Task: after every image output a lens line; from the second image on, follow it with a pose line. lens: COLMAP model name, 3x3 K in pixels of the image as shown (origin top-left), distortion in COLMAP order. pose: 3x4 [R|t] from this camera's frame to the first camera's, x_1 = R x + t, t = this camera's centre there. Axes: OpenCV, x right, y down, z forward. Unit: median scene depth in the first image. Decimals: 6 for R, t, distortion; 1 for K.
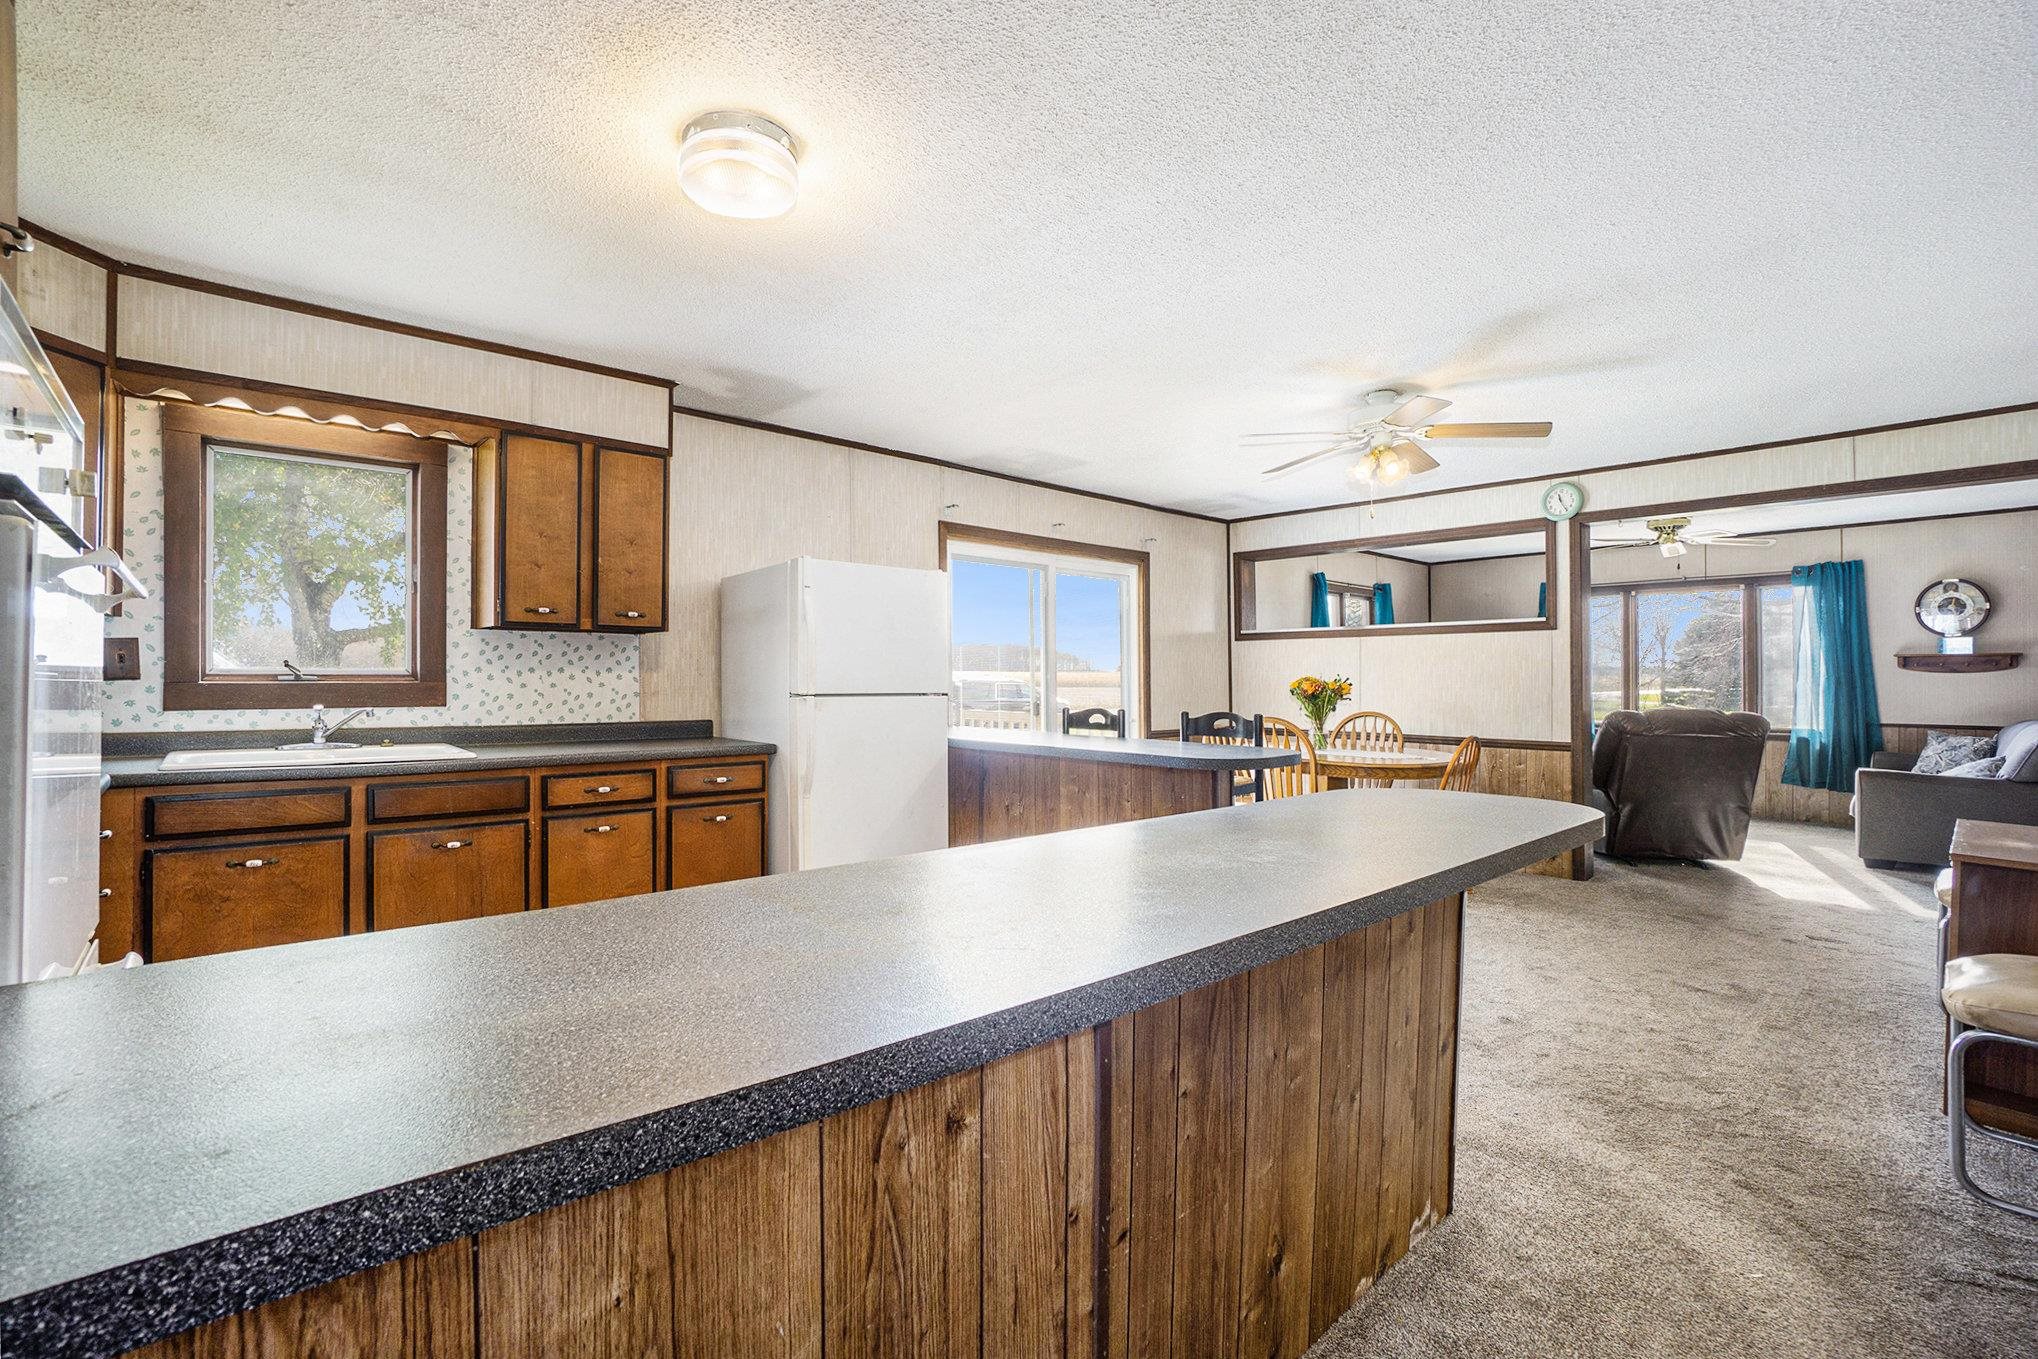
lens RADIAL K [[911.6, 0, 988.4], [0, 911.6, 682.3], [0, 0, 1]] dist [-0.056871, 0.018650]
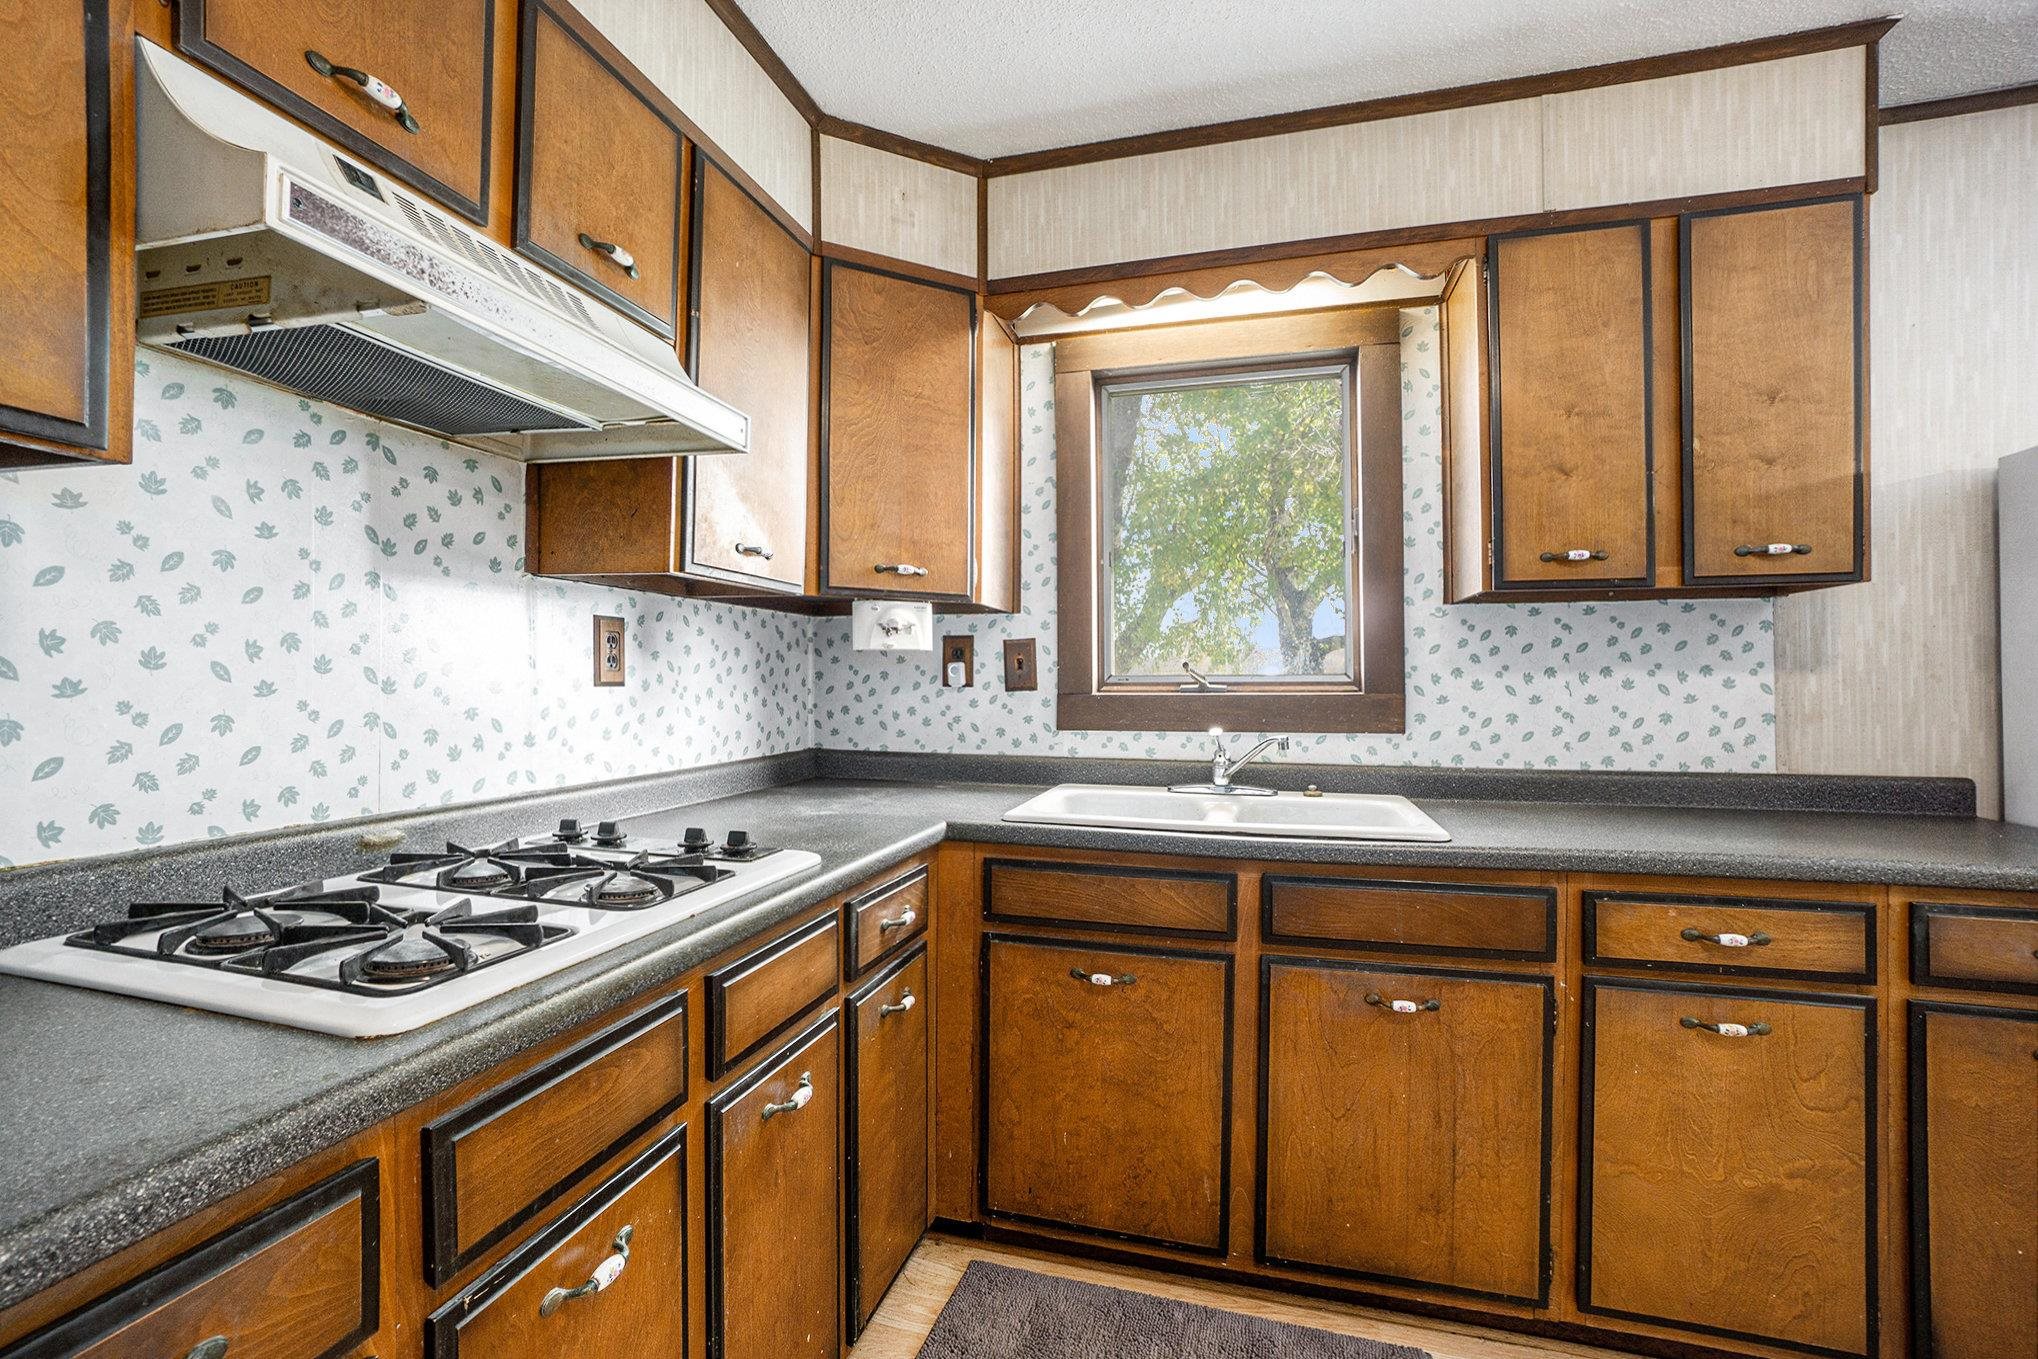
lens RADIAL K [[911.6, 0, 988.4], [0, 911.6, 682.3], [0, 0, 1]] dist [-0.056871, 0.018650]
pose [[0.535989, -0.007392, -0.844192, -0.243321], [0.000467, 0.999964, -0.008459, -0.002923], [0.844225, 0.004140, 0.535974, 0.438168]]
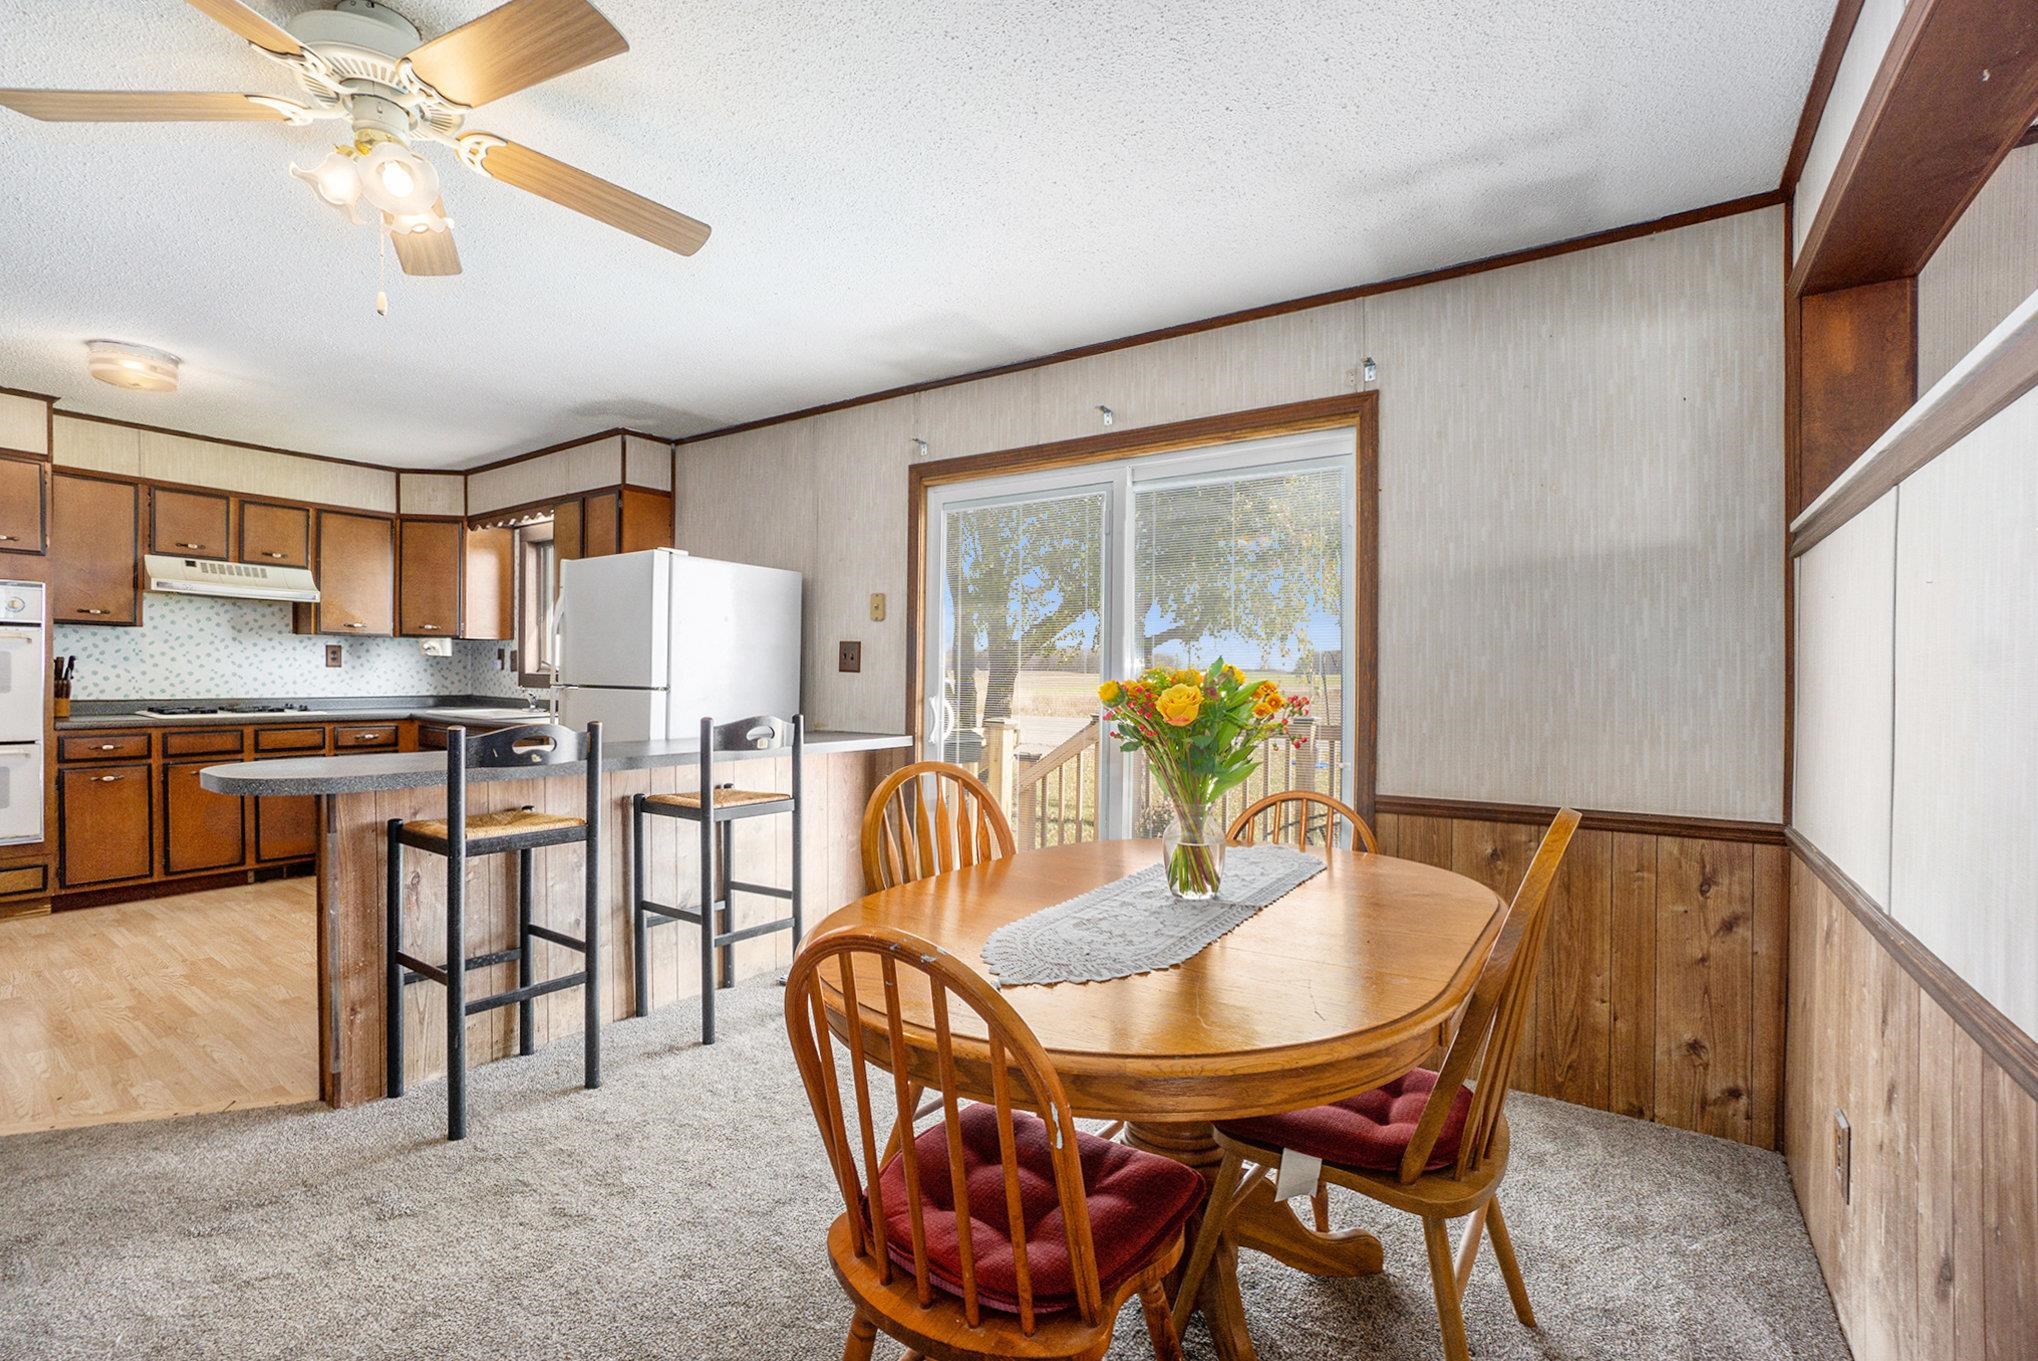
lens RADIAL K [[911.6, 0, 988.4], [0, 911.6, 683.3], [0, 0, 1]] dist [-0.056871, 0.018650]
pose [[0.239318, 0.003406, -0.970935, 1.041425], [-0.012240, 0.999925, 0.000491, 0.008563], [0.970864, 0.011767, 0.239342, 1.293568]]
